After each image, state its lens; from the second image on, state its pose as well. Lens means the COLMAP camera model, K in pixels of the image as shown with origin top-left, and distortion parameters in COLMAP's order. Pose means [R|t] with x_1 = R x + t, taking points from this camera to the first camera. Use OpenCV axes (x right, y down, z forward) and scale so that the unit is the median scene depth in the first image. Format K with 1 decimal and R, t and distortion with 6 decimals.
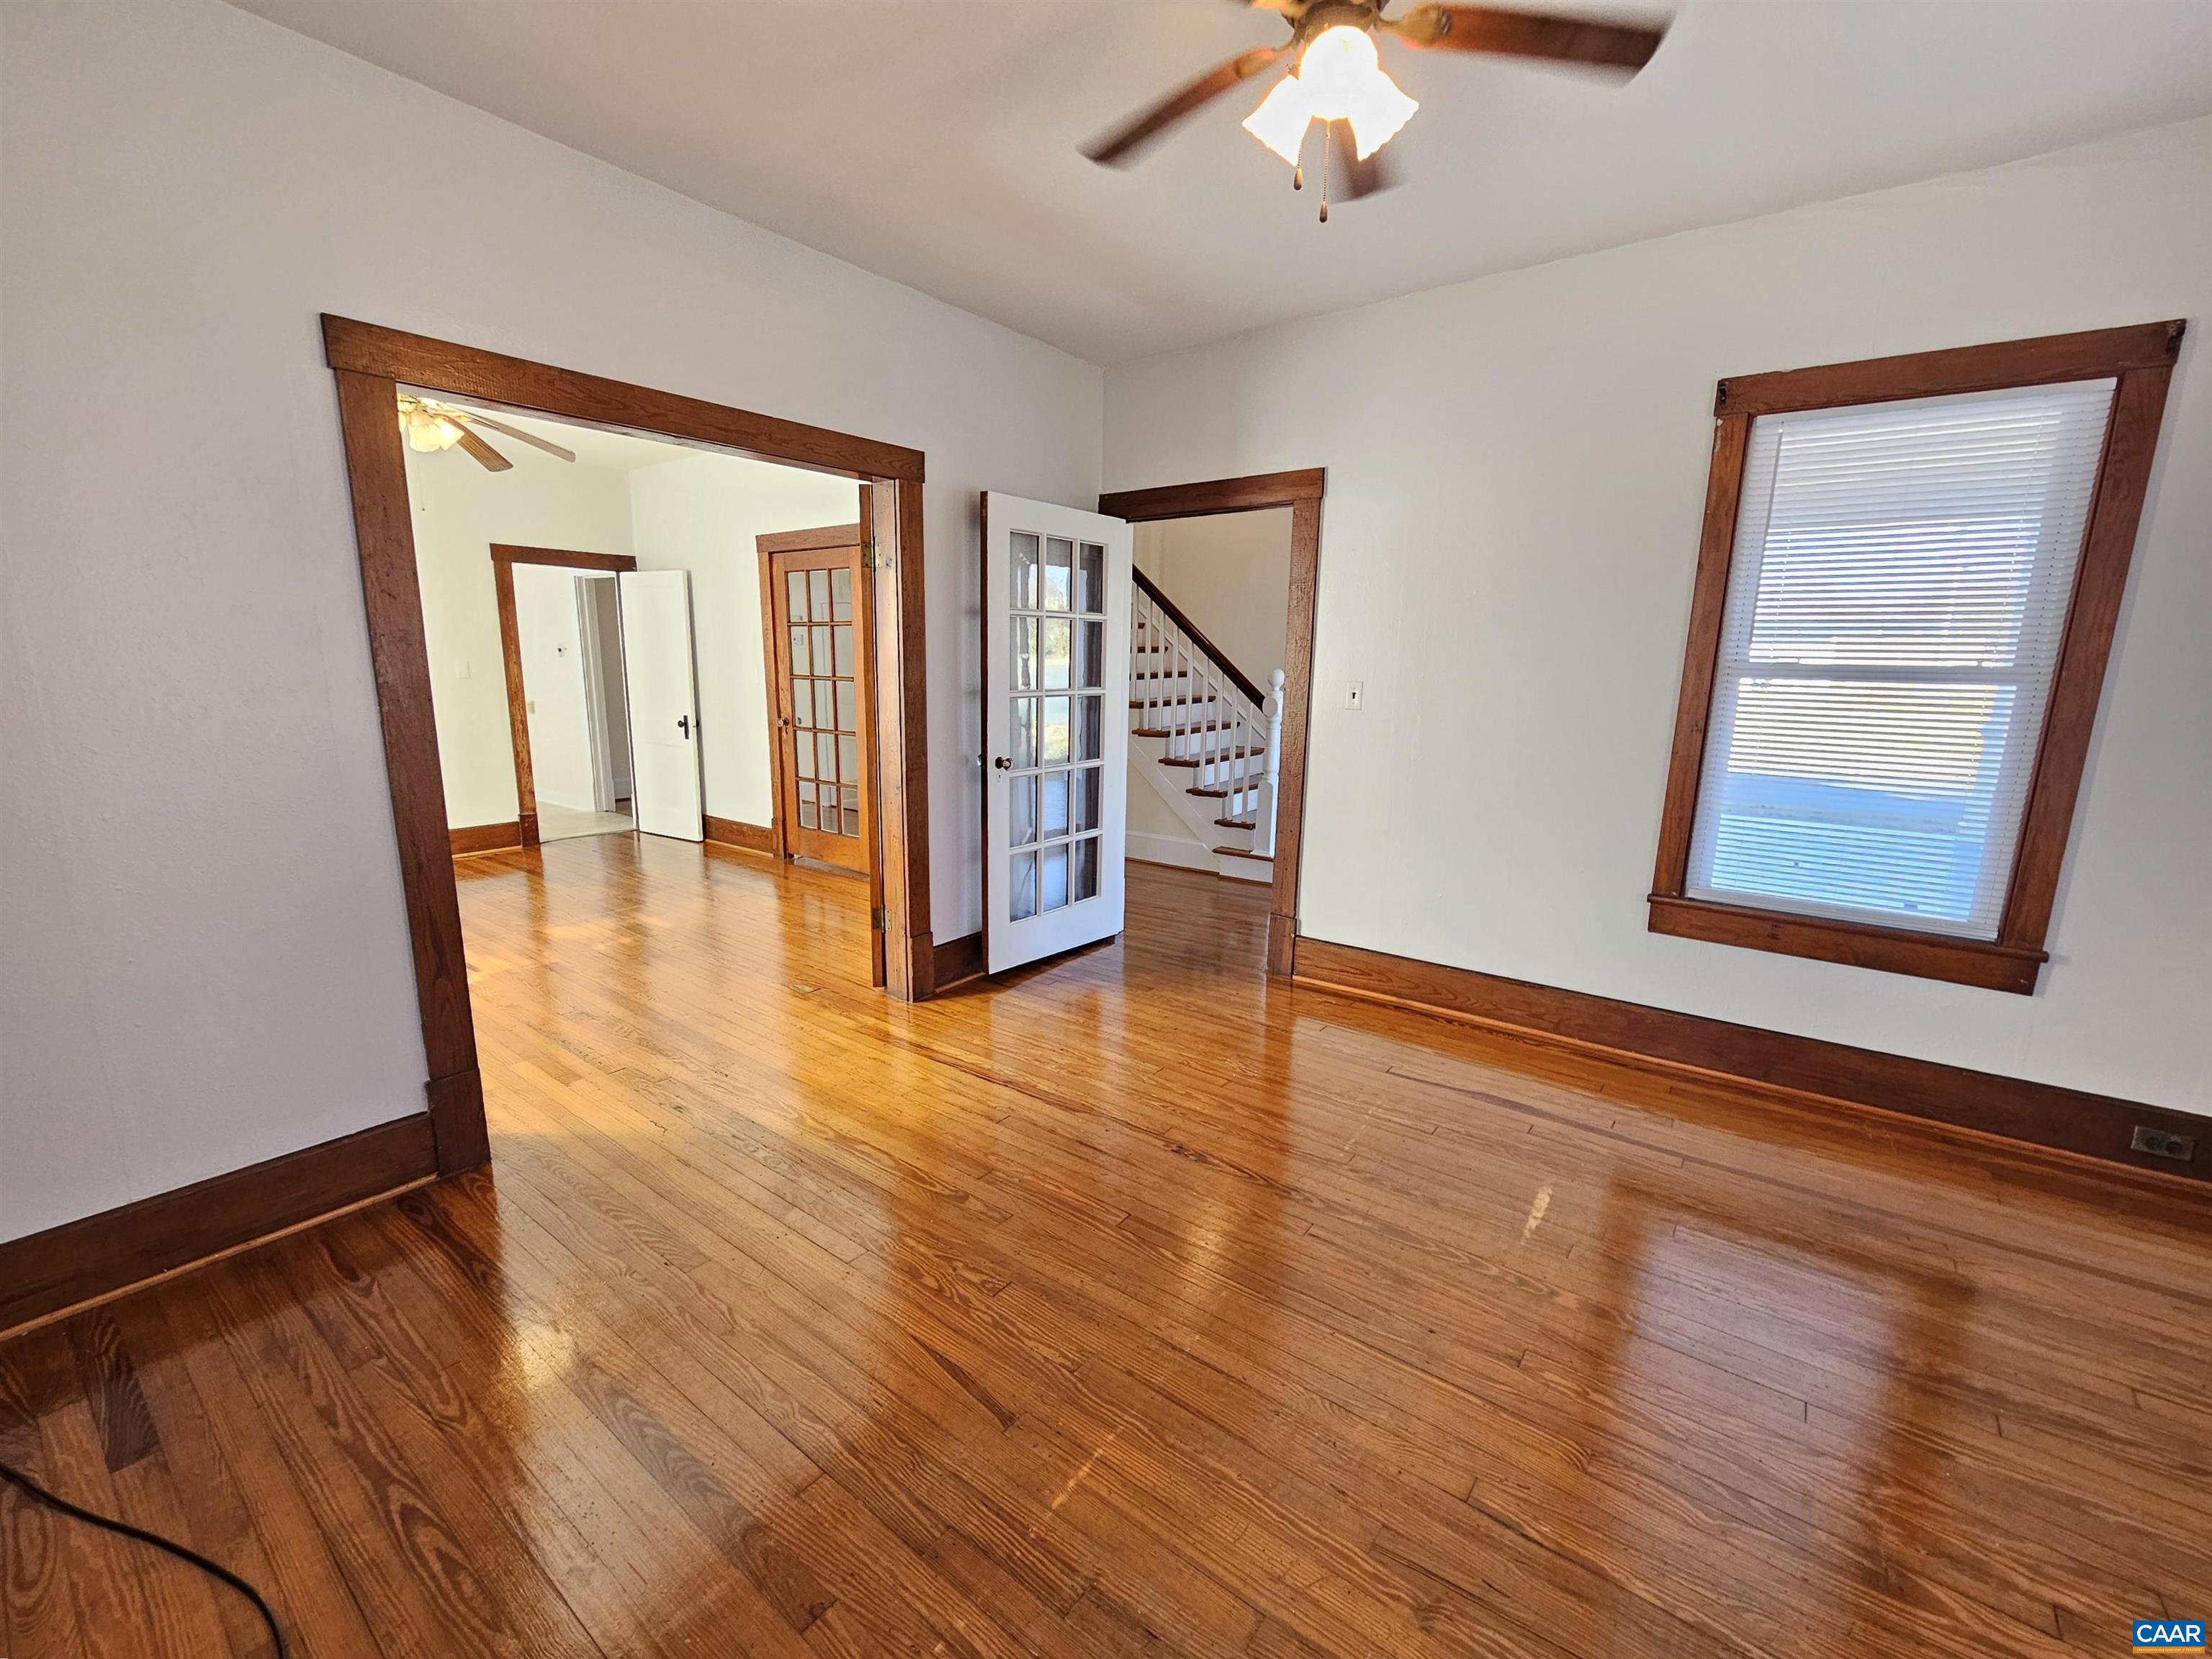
lens RADIAL K [[909.6, 0, 1106.0], [0, 909.6, 829.5], [0, 0, 1]] dist [-0.001543, 0.000556]
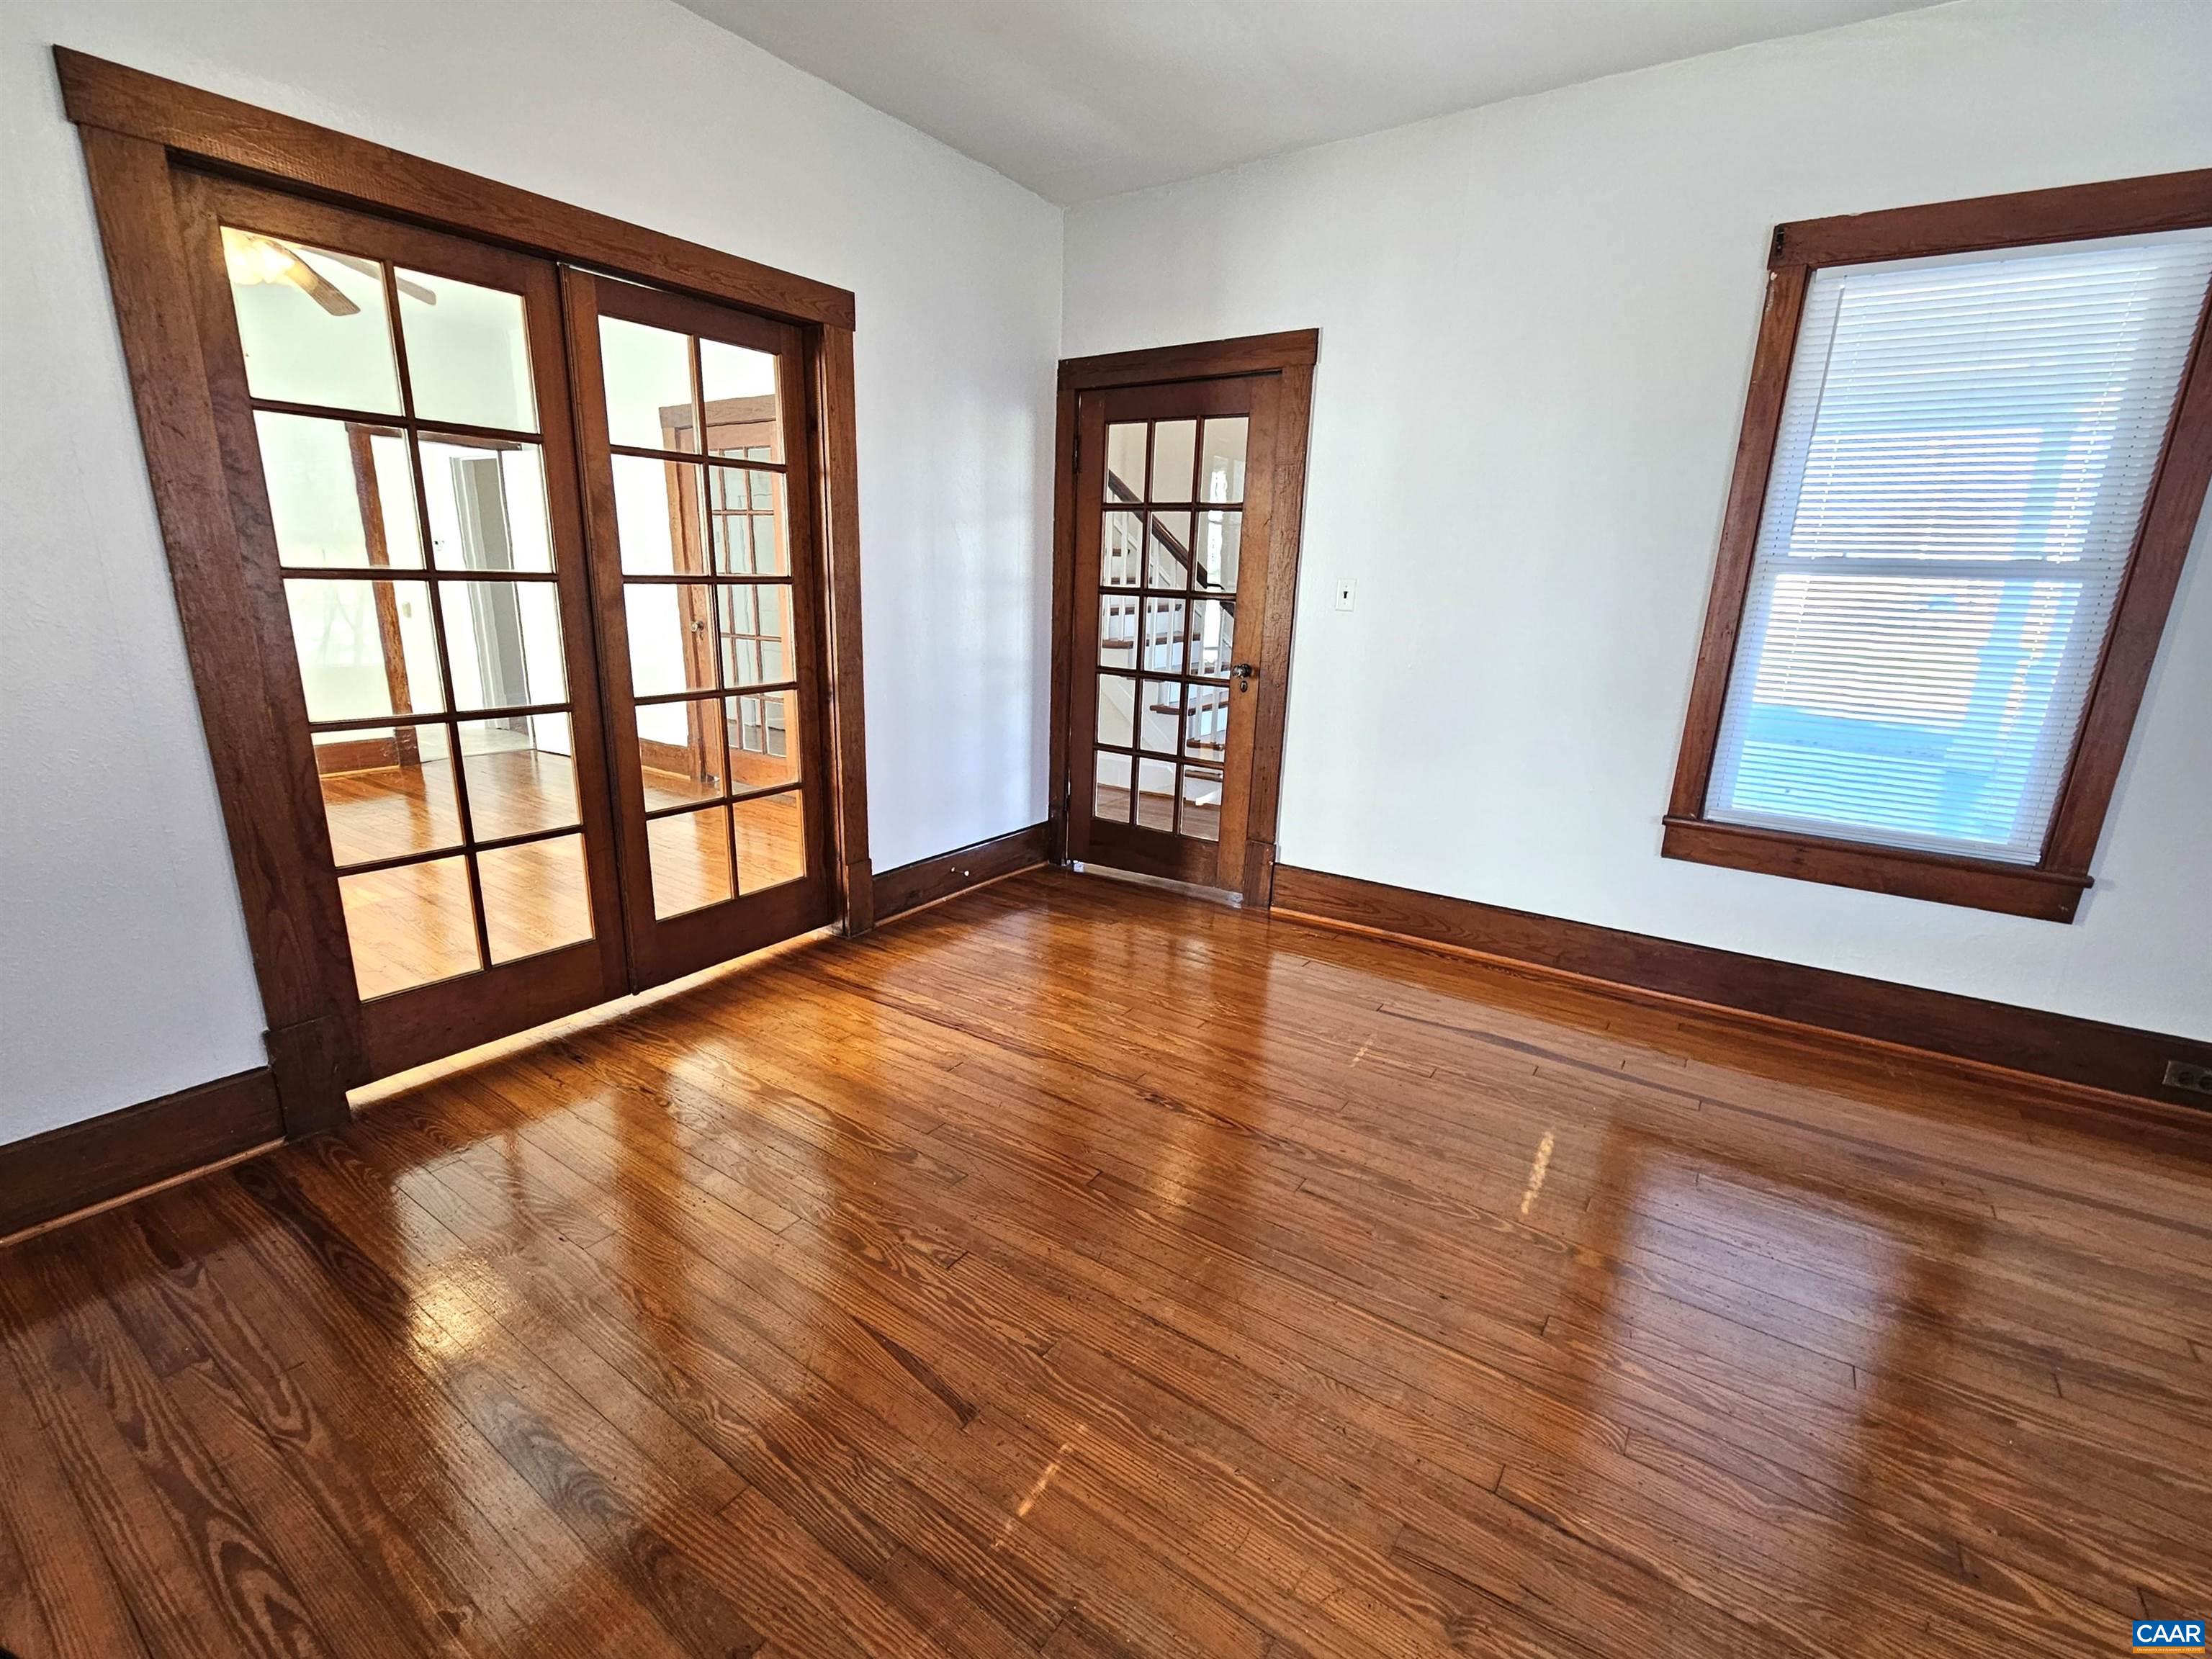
lens RADIAL K [[956.1, 0, 1102.5], [0, 956.1, 826.8], [0, 0, 1]] dist [-0.000036, -0.000740]
pose [[0.998729, 0.001230, 0.050381, -0.022083], [-0.004741, 0.997562, 0.069622, 0.027458], [-0.050173, -0.069772, 0.996300, 0.110304]]
